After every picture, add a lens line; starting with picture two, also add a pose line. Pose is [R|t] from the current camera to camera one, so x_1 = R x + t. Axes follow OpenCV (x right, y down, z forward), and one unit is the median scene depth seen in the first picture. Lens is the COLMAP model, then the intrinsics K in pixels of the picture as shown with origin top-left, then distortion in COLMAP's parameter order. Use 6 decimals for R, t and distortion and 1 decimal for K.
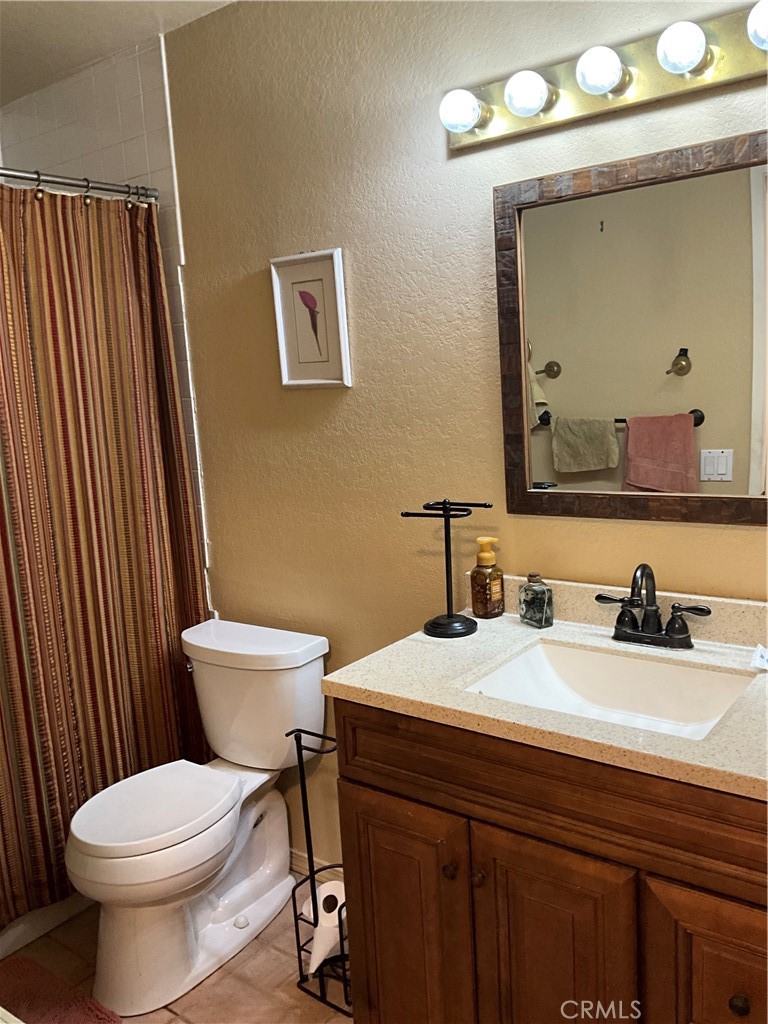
lens RADIAL K [[828.3, 0, 387.3], [0, 828.3, 504.1], [0, 0, 1]] dist [0.095777, -0.200632]
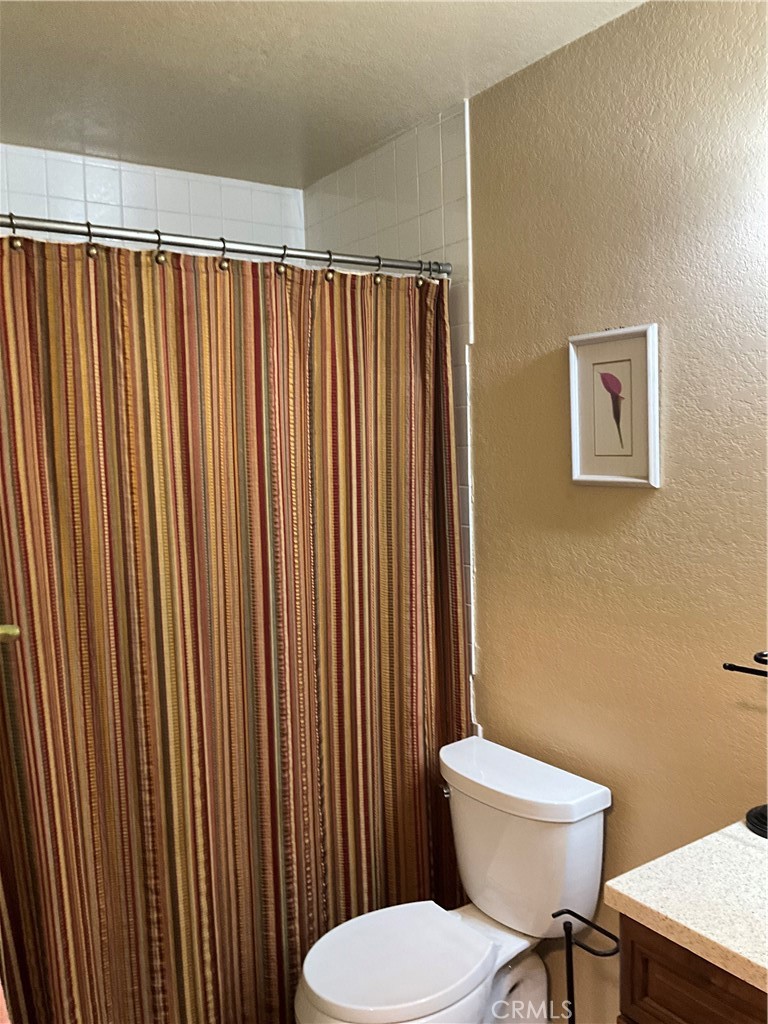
lens RADIAL K [[828.3, 0, 387.3], [0, 828.3, 504.1], [0, 0, 1]] dist [0.095777, -0.200632]
pose [[0.944196, 0.054148, -0.324902, -0.027684], [-0.076423, 0.995491, -0.056185, -0.057337], [0.320395, 0.077879, 0.944077, 0.133854]]
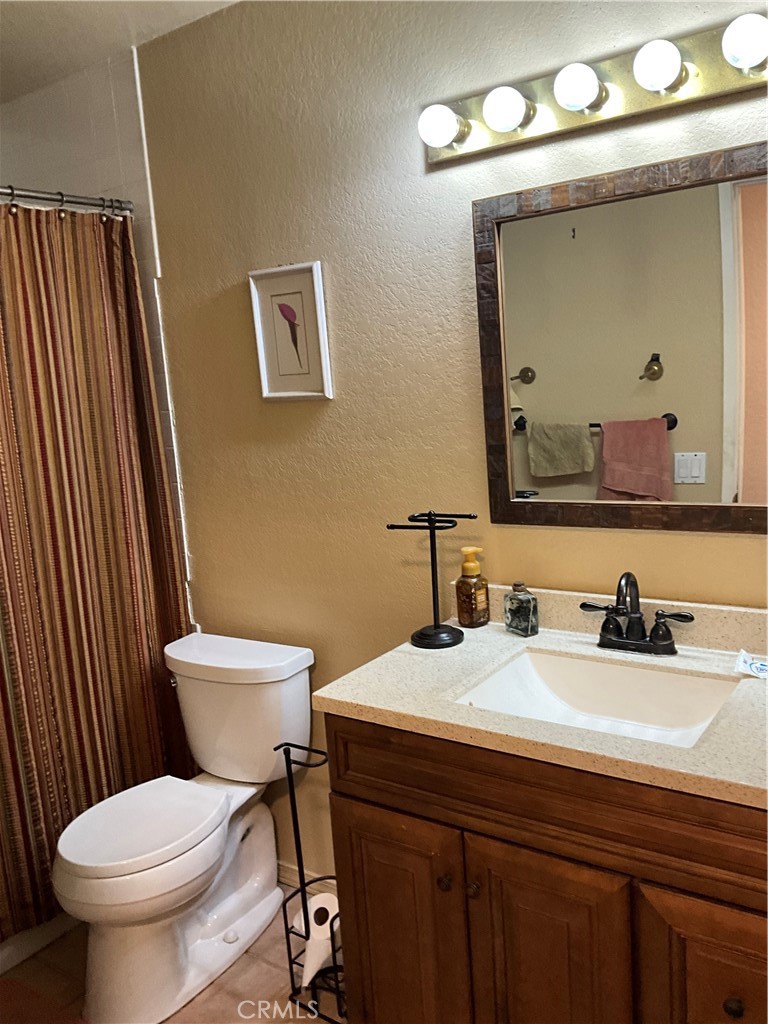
lens RADIAL K [[828.3, 0, 387.3], [0, 828.3, 504.1], [0, 0, 1]] dist [0.095777, -0.200632]
pose [[0.999222, -0.018253, 0.034967, -0.014353], [0.018296, 0.999832, -0.000919, -0.011938], [-0.034944, 0.001558, 0.999388, -0.003143]]
